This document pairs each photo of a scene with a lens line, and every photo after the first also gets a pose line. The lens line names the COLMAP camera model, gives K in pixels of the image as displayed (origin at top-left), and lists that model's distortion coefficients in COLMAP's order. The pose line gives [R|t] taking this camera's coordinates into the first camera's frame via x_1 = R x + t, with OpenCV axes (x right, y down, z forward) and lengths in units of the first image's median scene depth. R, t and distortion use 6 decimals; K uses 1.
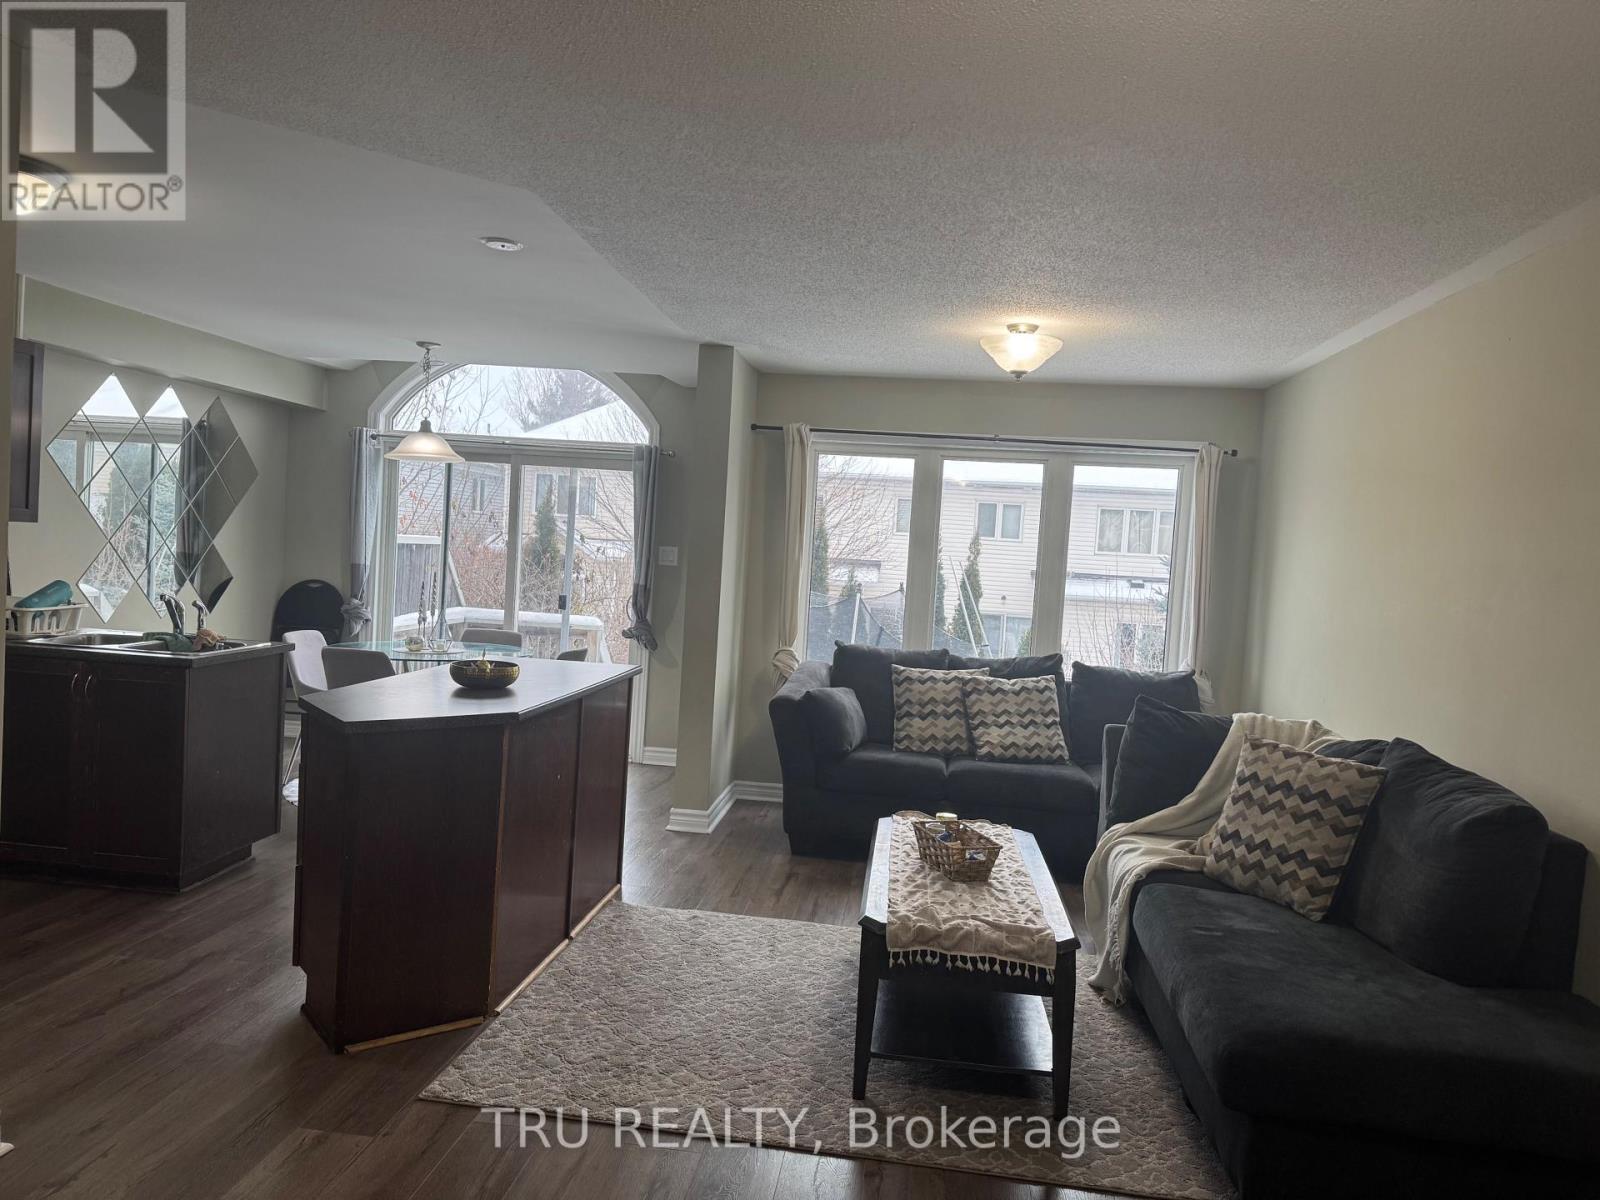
lens RADIAL K [[1096.5, 0, 802.0], [0, 1096.5, 588.2], [0, 0, 1]] dist [0.048097, -0.019572]
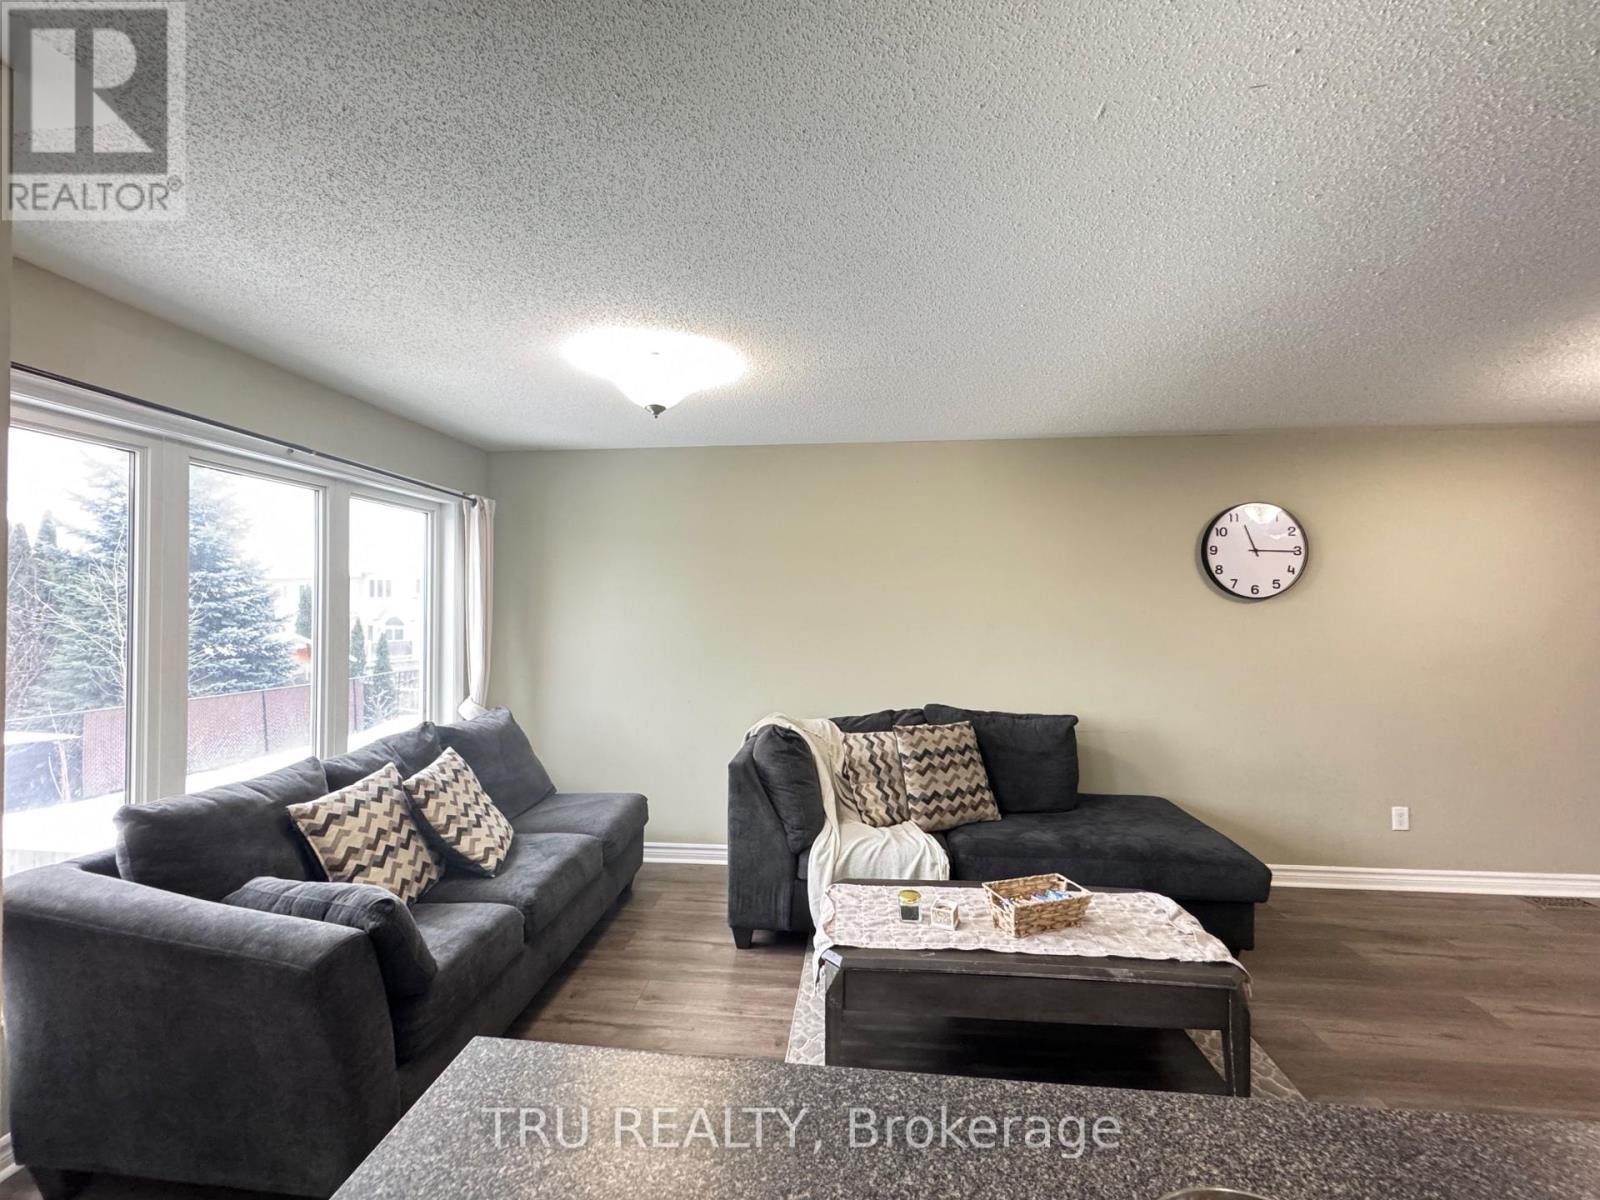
lens RADIAL K [[640.6, 0, 793.9], [0, 640.6, 601.3], [0, 0, 1]] dist [-0.004250, 0.000116]
pose [[-0.022293, -0.053113, 0.998340, -0.281808], [0.034184, 0.997963, 0.053856, -0.054803], [-0.999167, 0.035328, -0.020432, 0.769728]]
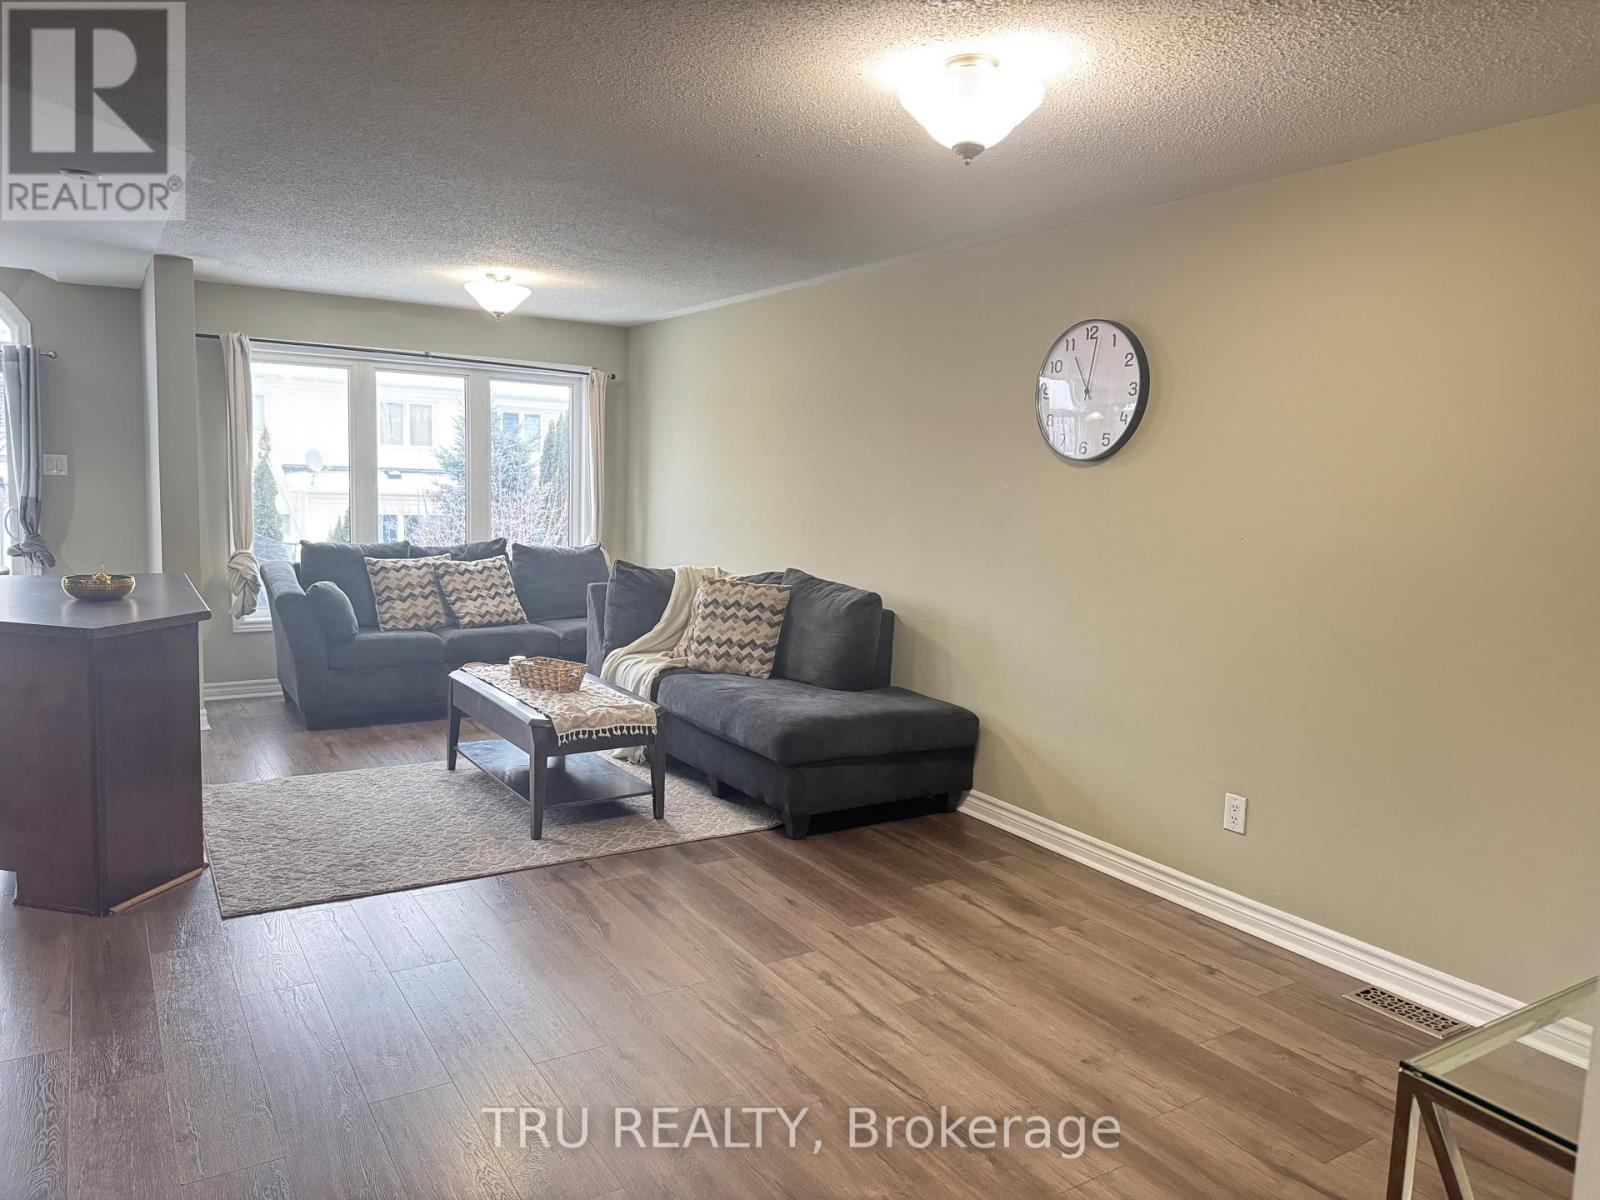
lens RADIAL K [[1096.5, 0, 803.3], [0, 1096.5, 600.3], [0, 0, 1]] dist [0.048097, -0.019572]
pose [[0.772920, -0.104957, 0.625762, -0.303599], [0.034670, 0.991736, 0.123518, -0.012618], [-0.633555, -0.073775, 0.770172, -0.180152]]
